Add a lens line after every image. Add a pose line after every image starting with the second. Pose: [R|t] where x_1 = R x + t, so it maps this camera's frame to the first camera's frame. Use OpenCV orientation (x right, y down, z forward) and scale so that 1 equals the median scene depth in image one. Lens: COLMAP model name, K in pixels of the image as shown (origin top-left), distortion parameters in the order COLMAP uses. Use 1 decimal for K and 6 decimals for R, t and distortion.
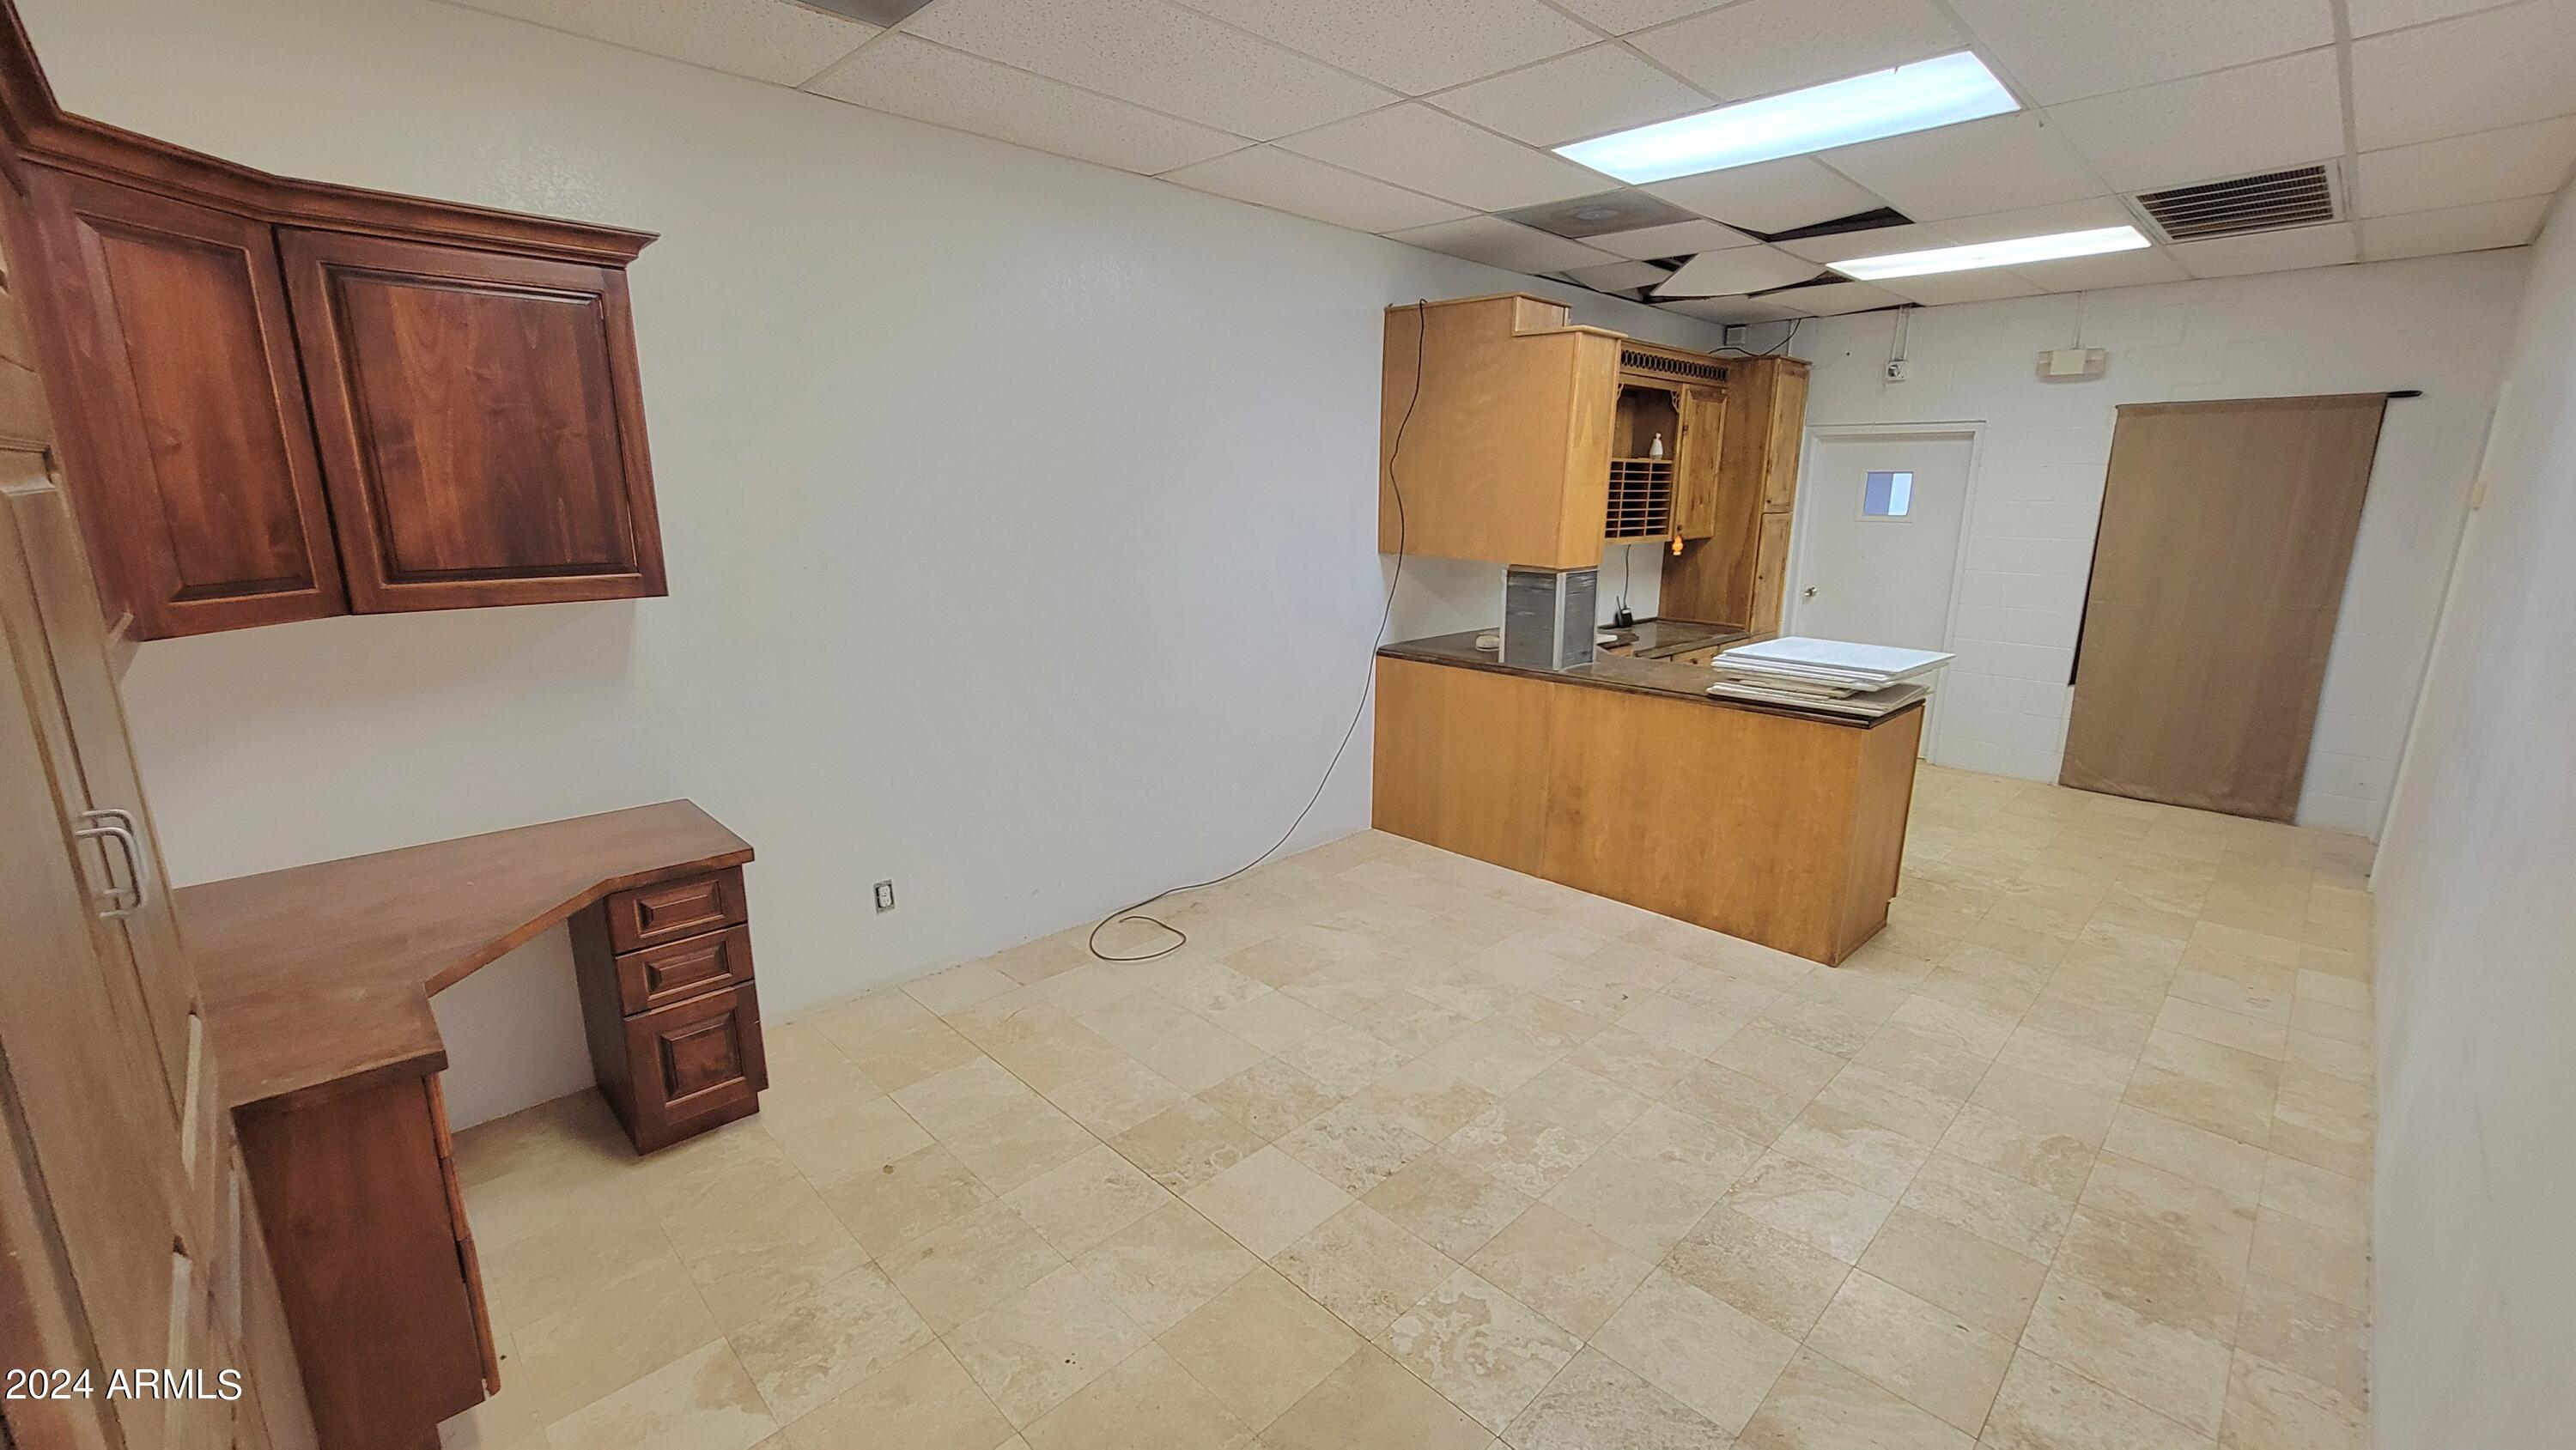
lens RADIAL K [[1057.2, 0, 1290.4], [0, 1057.2, 736.6], [0, 0, 1]] dist [-0.002475, 0.000376]
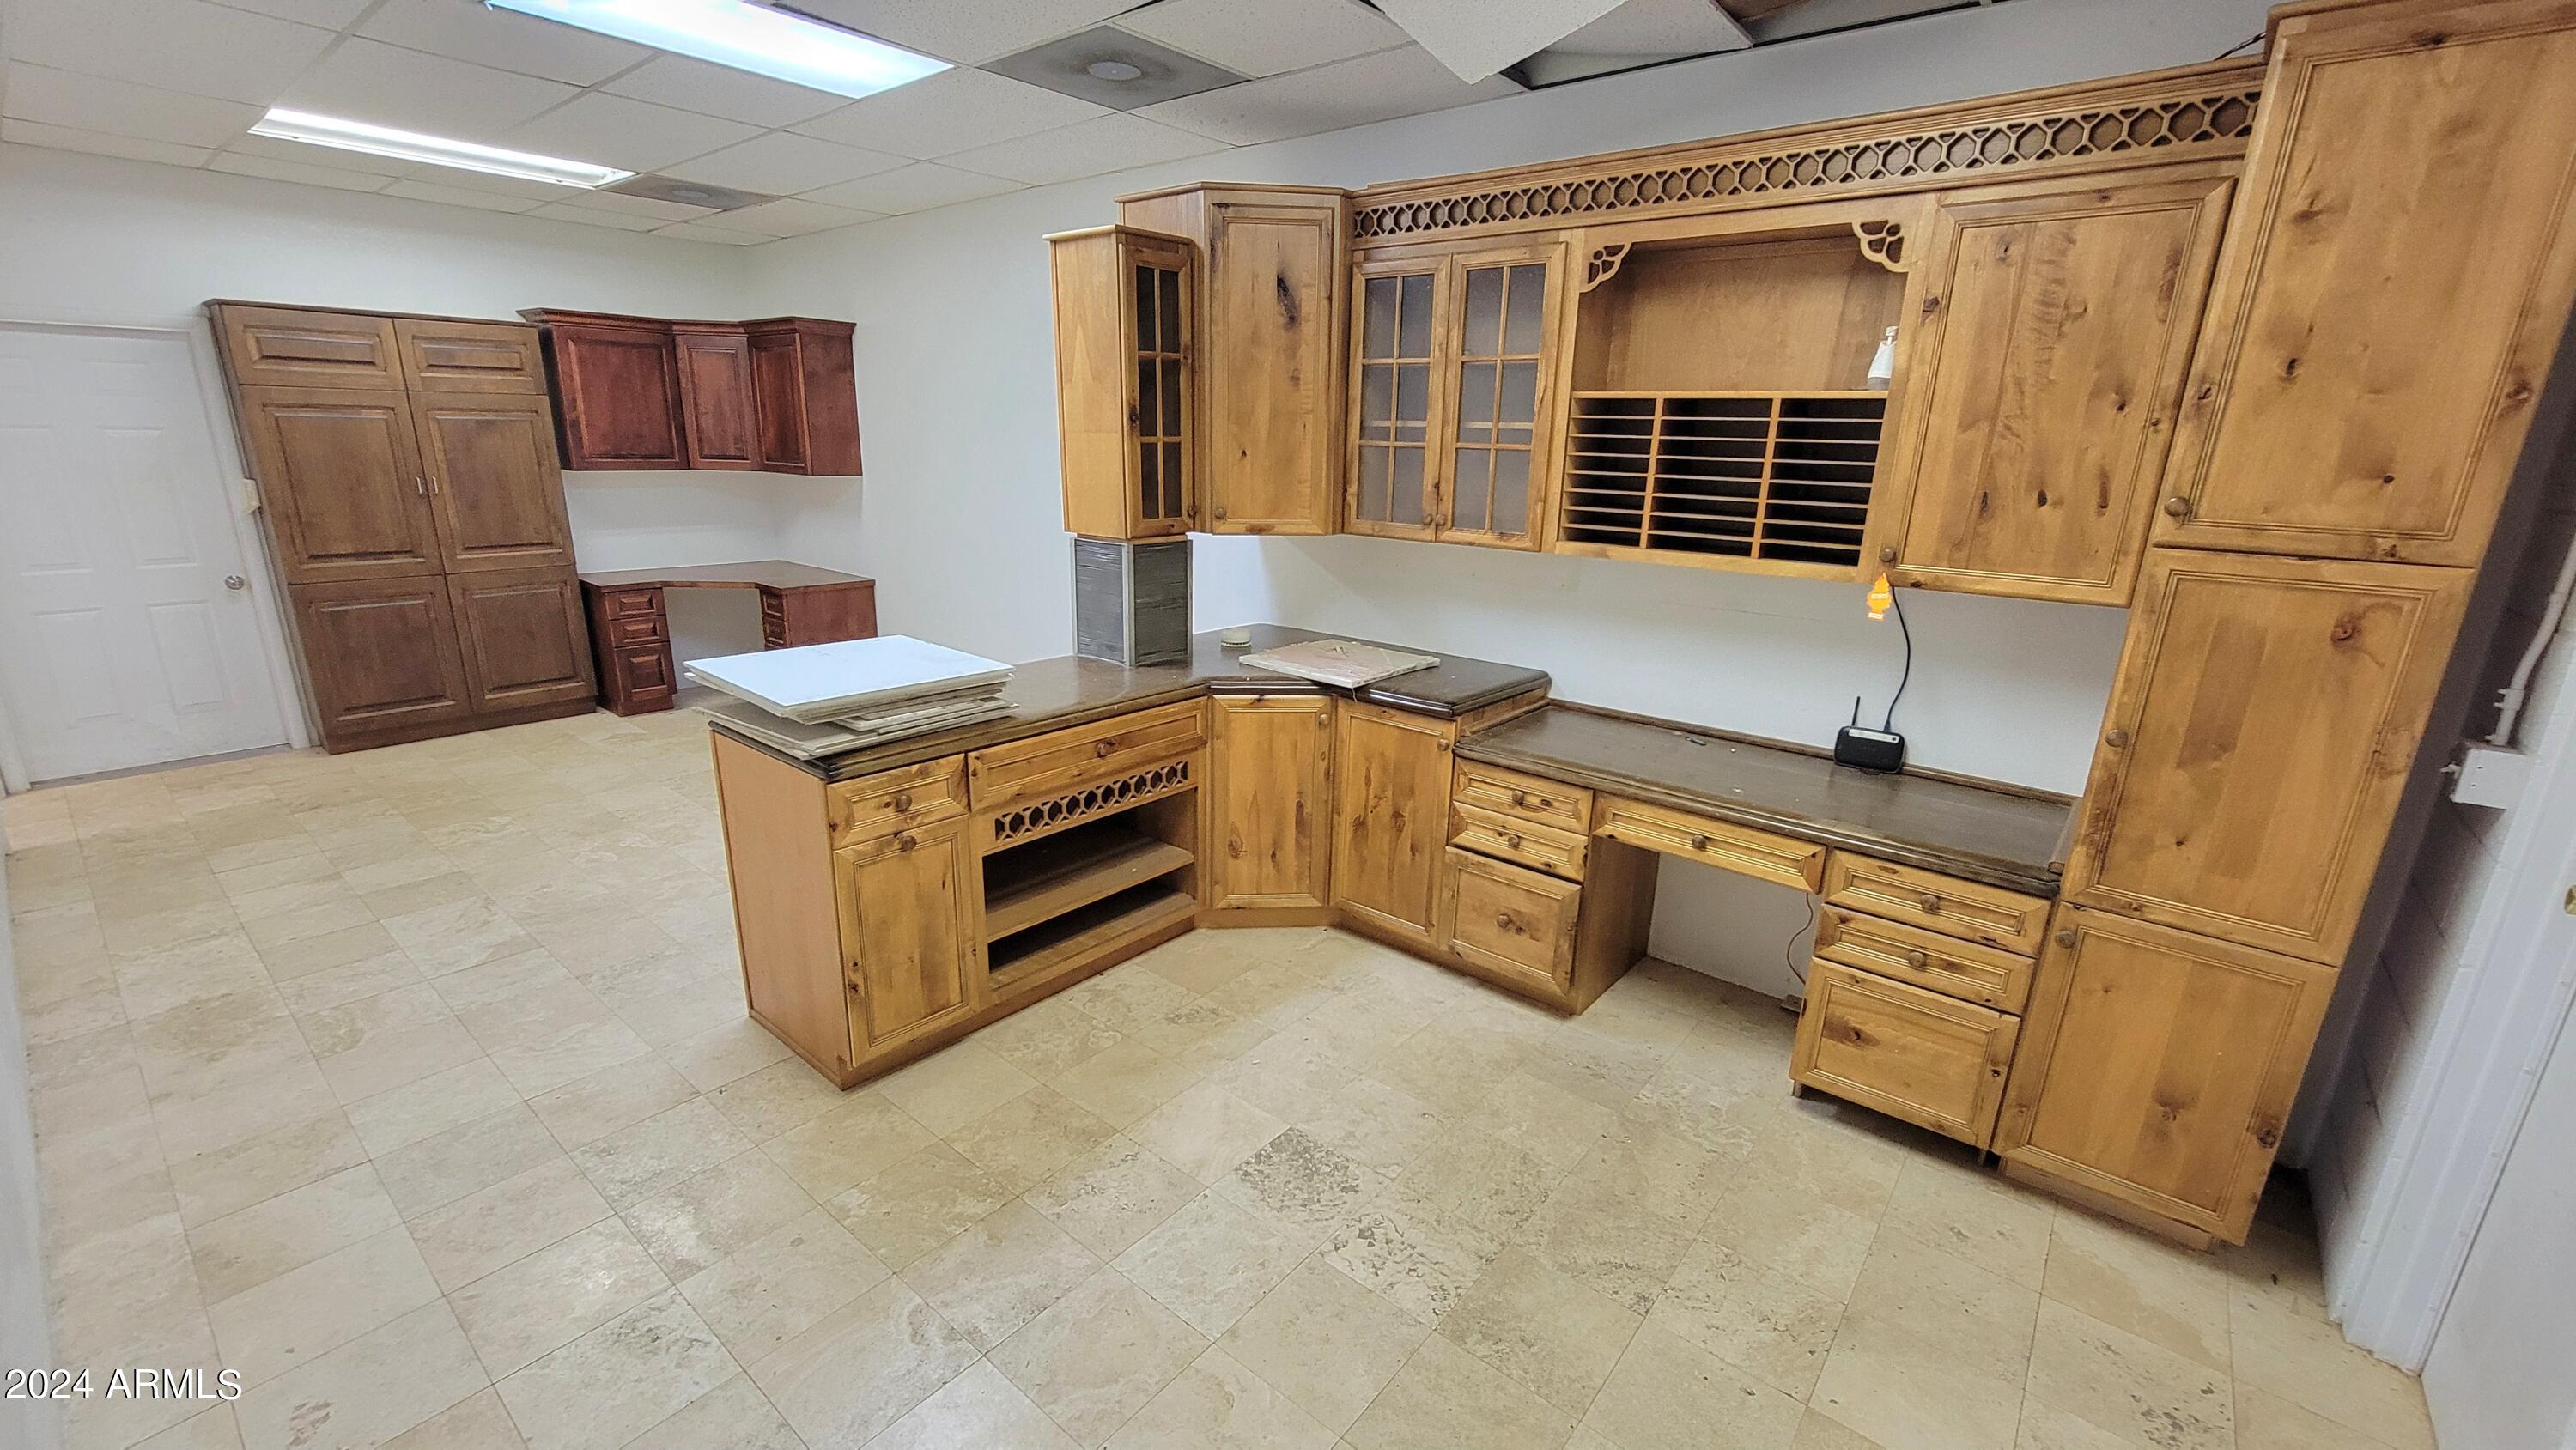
lens RADIAL K [[1057.2, 0, 1290.4], [0, 1057.2, 736.6], [0, 0, 1]] dist [-0.002475, 0.000376]
pose [[0.095383, 0.272031, -0.957550, 1.716296], [-0.253467, 0.936866, 0.240907, -0.388014], [0.962630, 0.219729, 0.158312, 1.640851]]
